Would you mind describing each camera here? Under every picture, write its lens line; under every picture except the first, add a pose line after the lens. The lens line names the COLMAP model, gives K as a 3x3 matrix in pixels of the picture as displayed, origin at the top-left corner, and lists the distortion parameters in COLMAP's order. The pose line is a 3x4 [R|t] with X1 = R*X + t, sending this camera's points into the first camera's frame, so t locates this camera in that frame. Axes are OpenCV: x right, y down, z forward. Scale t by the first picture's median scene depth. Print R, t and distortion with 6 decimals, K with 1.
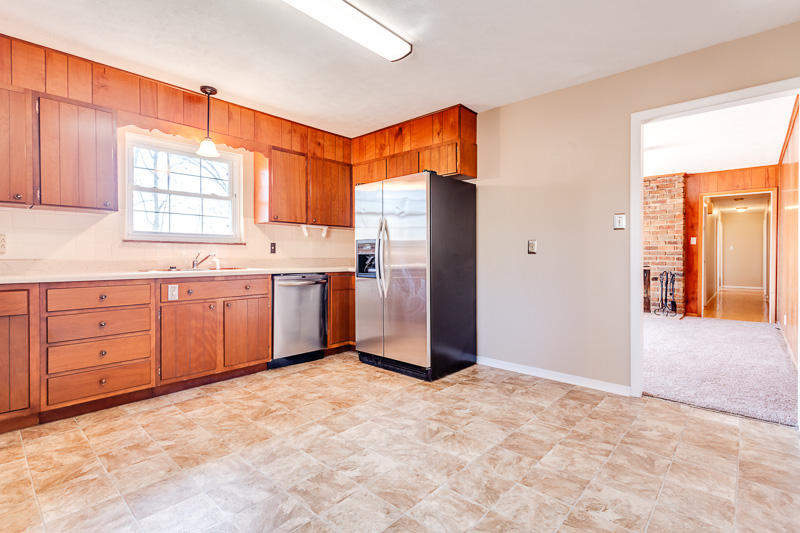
lens RADIAL K [[389.4, 0, 395.1], [0, 389.4, 259.3], [0, 0, 1]] dist [0.004295, 0.001204]
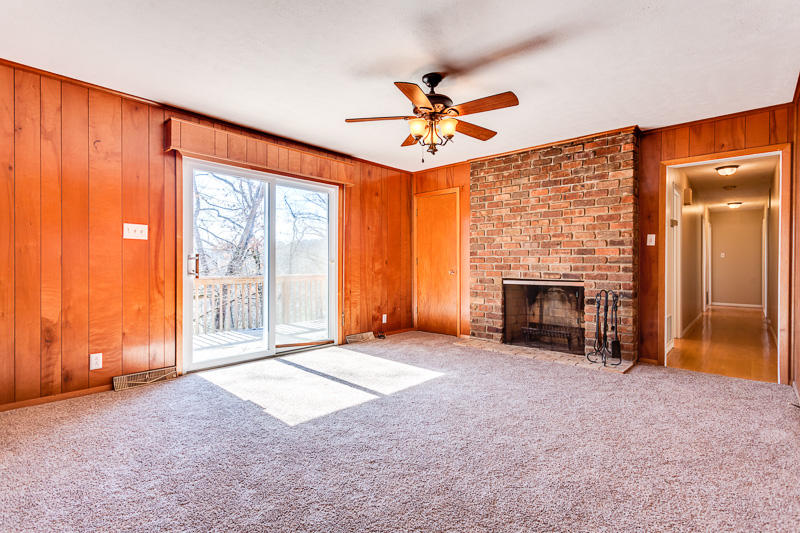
lens RADIAL K [[389.4, 0, 394.4], [0, 389.4, 264.8], [0, 0, 1]] dist [0.004295, 0.001204]
pose [[0.999986, 0.004501, 0.002692, 0.359567], [-0.004479, 0.999958, -0.008003, -0.001682], [-0.002728, 0.007991, 0.999964, 0.389763]]
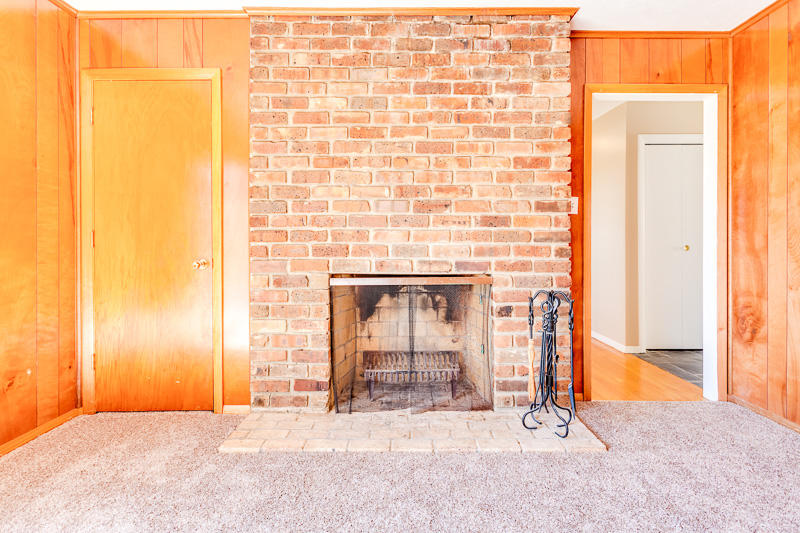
lens RADIAL K [[389.4, 0, 400.2], [0, 389.4, 241.0], [0, 0, 1]] dist [0.004295, 0.001204]
pose [[0.723166, 0.003723, 0.690664, 0.370425], [0.008091, 0.999871, -0.013862, -0.007593], [-0.690627, 0.015613, 0.723042, 0.832613]]
